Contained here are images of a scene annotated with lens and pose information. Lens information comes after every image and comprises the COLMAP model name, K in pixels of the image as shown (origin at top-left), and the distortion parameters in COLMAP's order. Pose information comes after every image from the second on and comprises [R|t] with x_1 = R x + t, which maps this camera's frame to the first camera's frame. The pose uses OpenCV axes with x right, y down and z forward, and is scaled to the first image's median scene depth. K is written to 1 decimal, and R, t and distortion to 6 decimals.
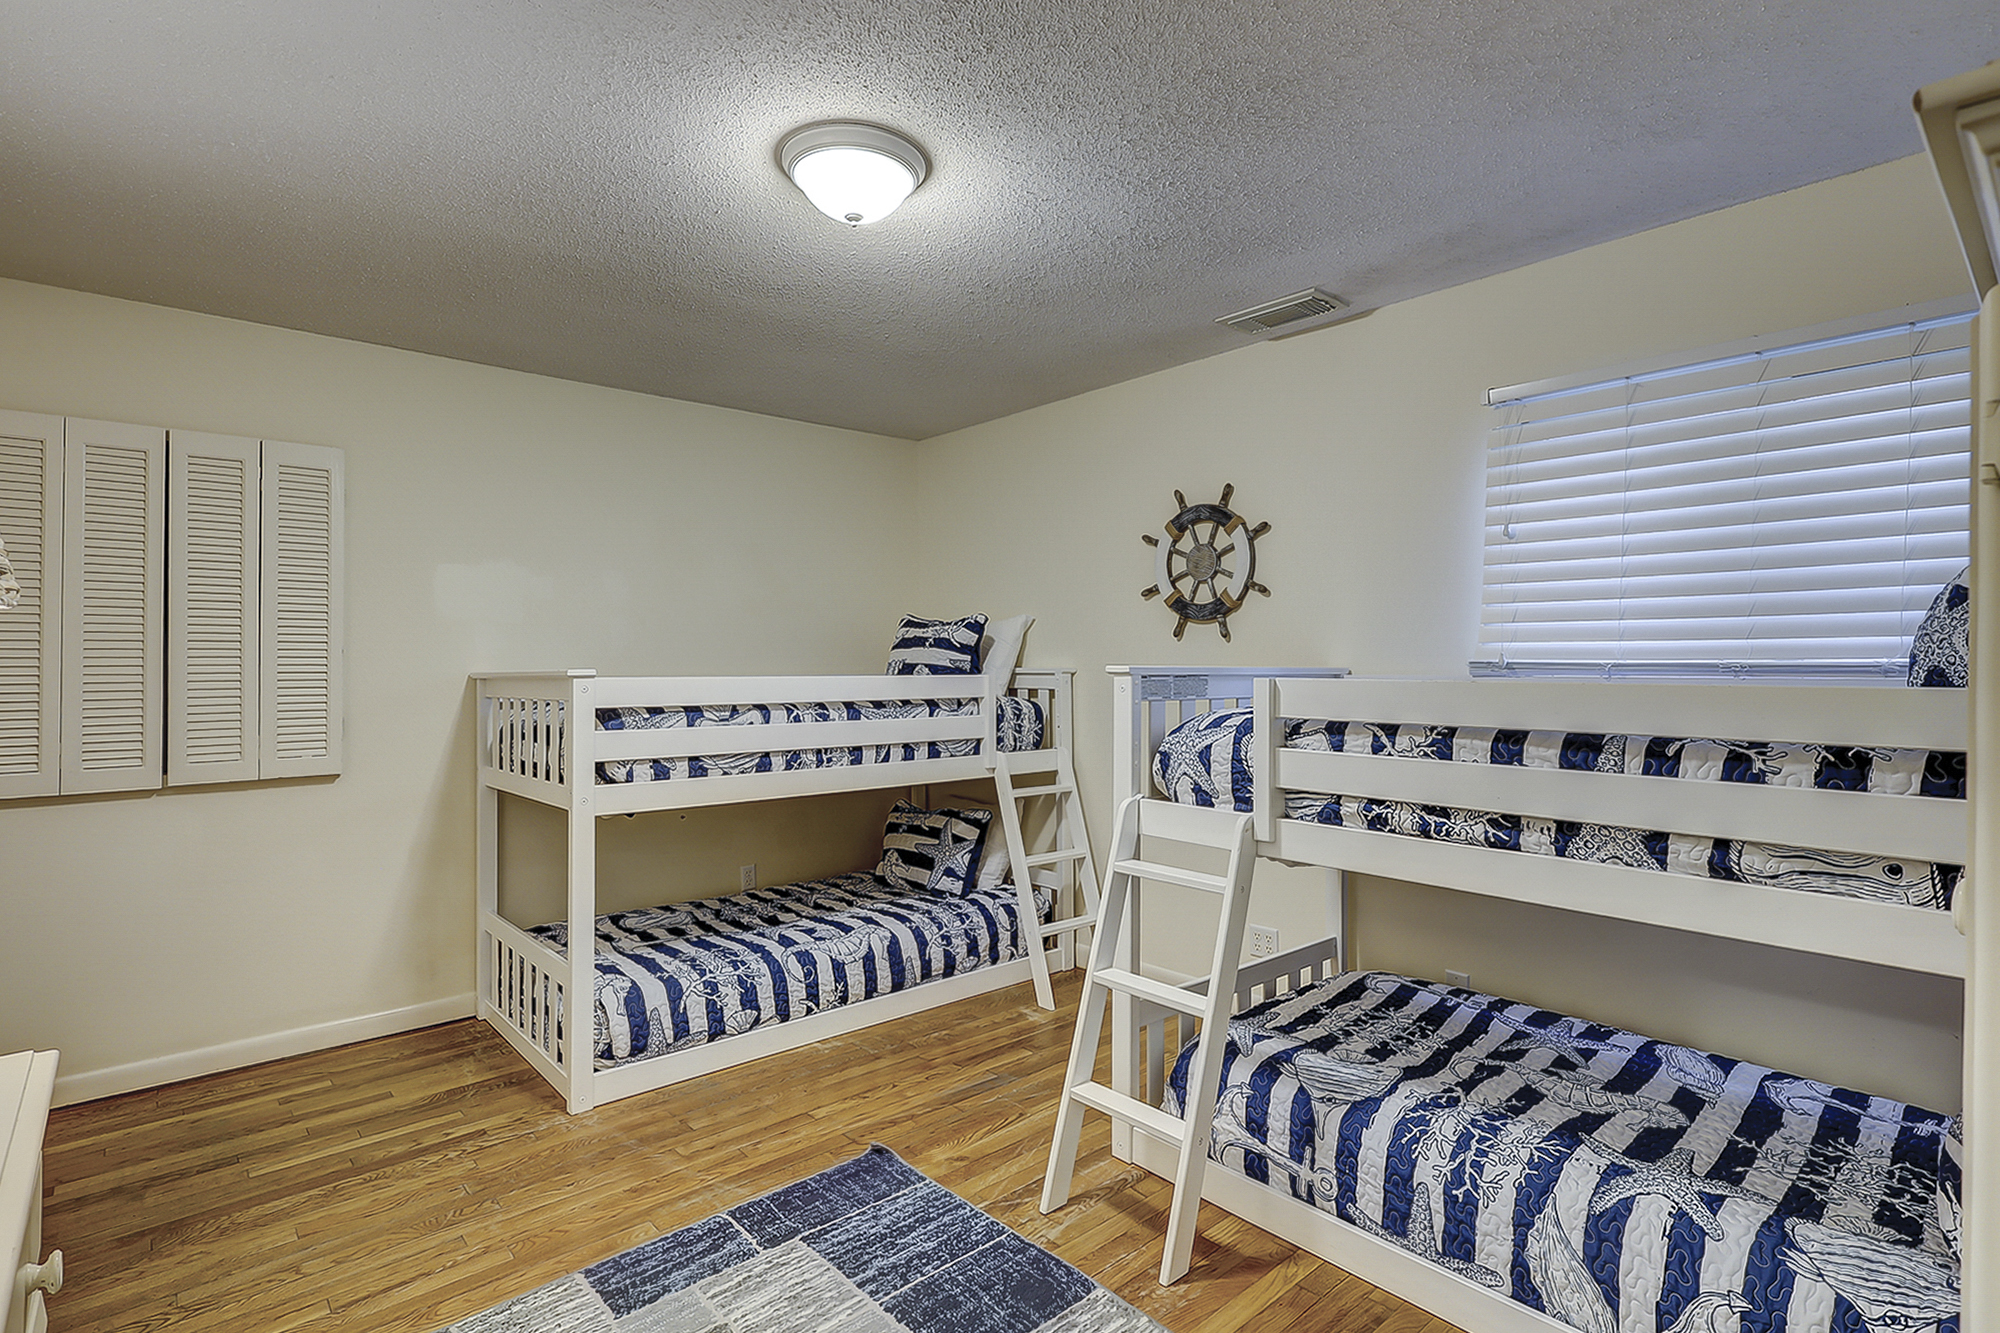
lens RADIAL K [[987.6, 0, 1013.3], [0, 987.6, 663.1], [0, 0, 1]] dist [-0.002817, 0.001010]
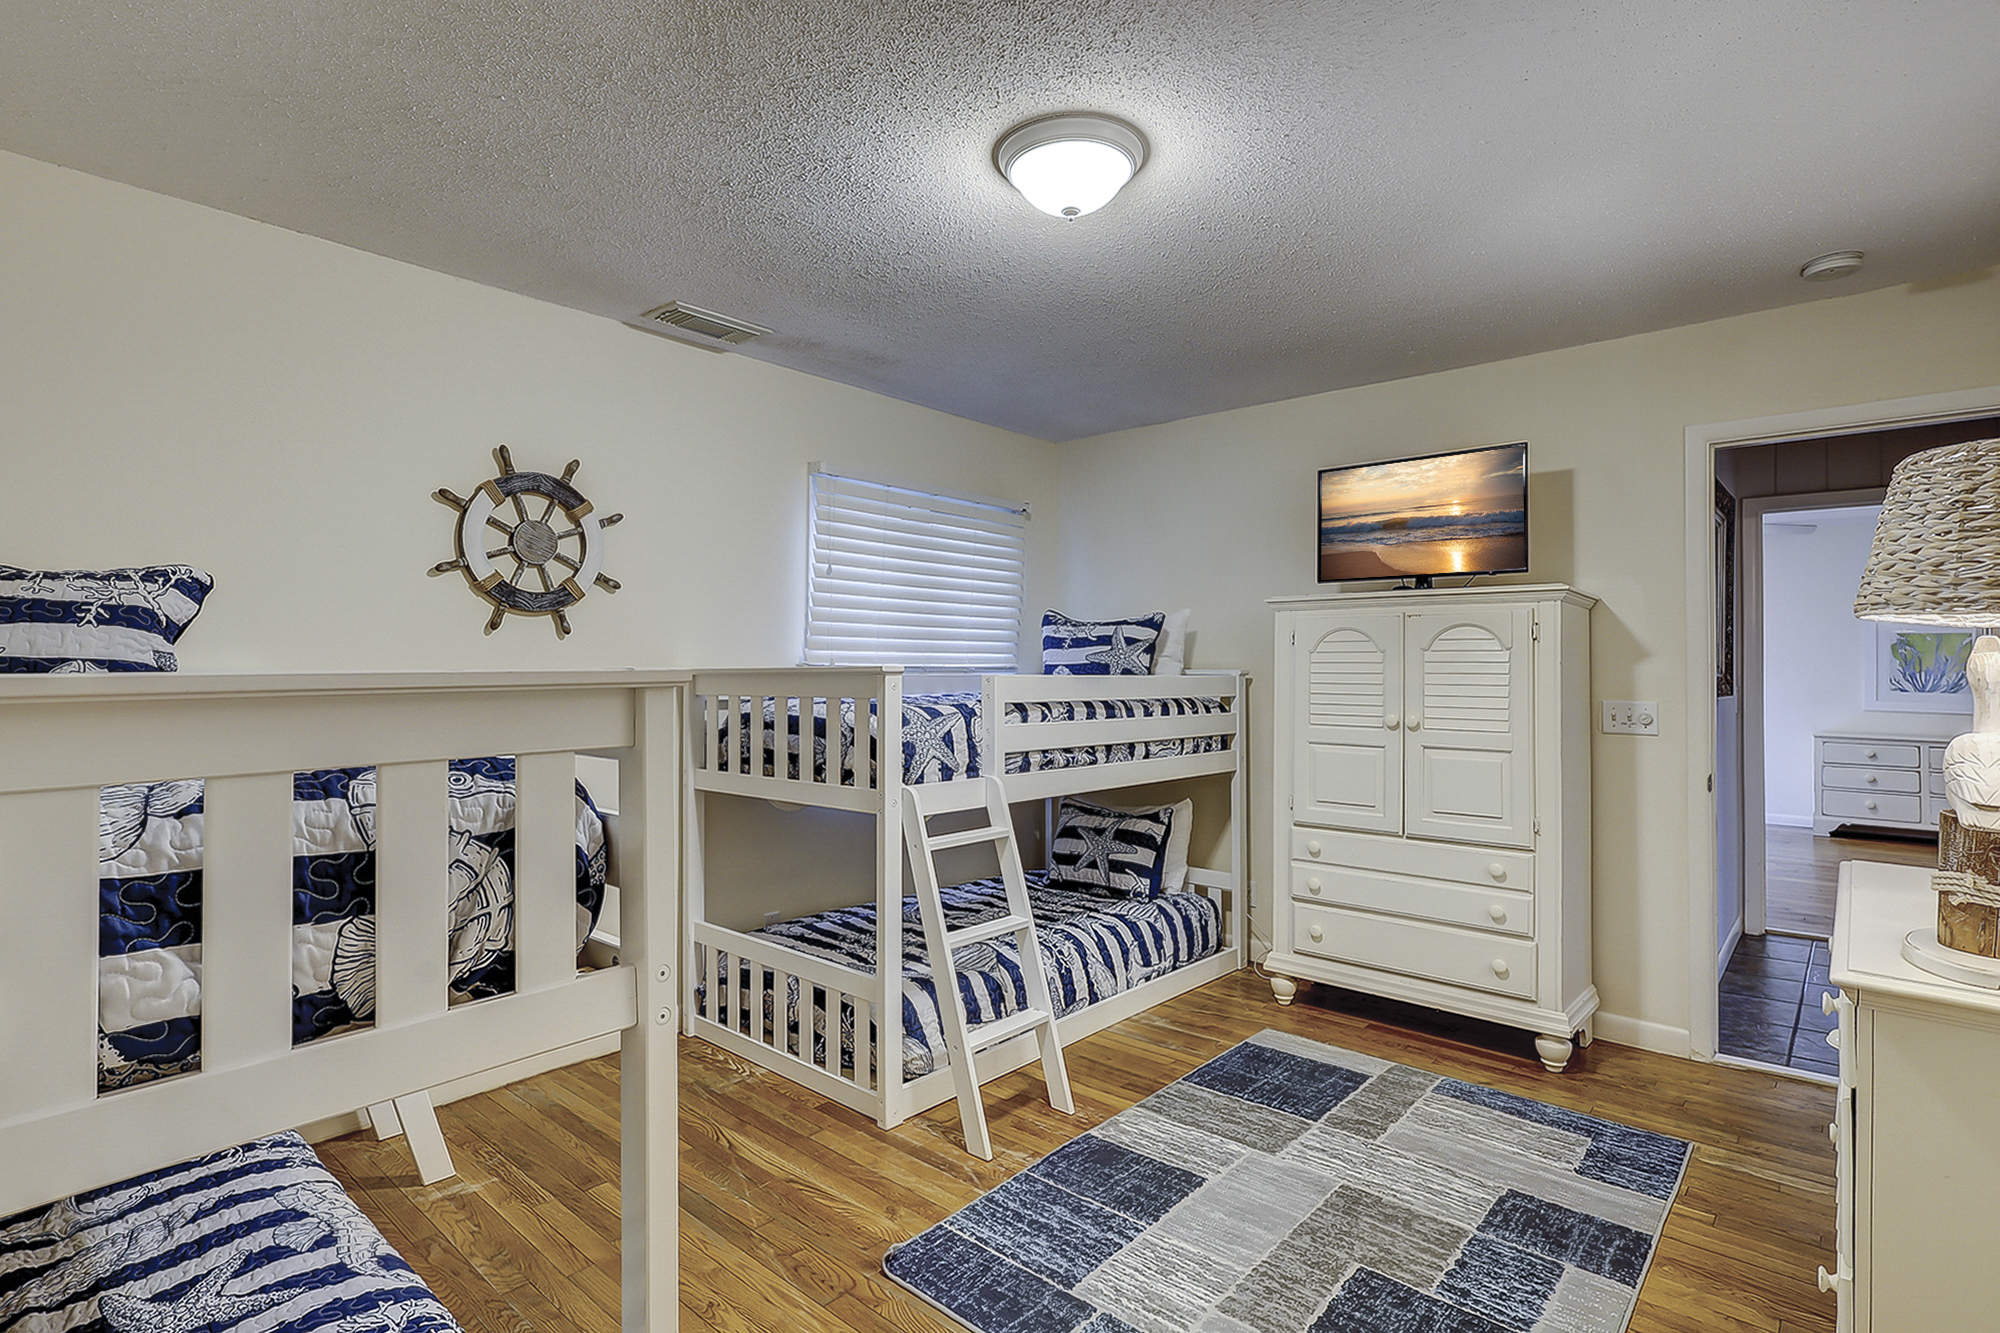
lens RADIAL K [[974.9, 0, 1000.0], [0, 974.9, 666.5], [0, 0, 1]] dist [0.000655, 0.000174]
pose [[-0.114302, 0.003796, 0.993439, -0.974162], [-0.002038, 0.999990, -0.004056, 0.007435], [-0.993444, -0.002488, -0.114293, 1.025255]]
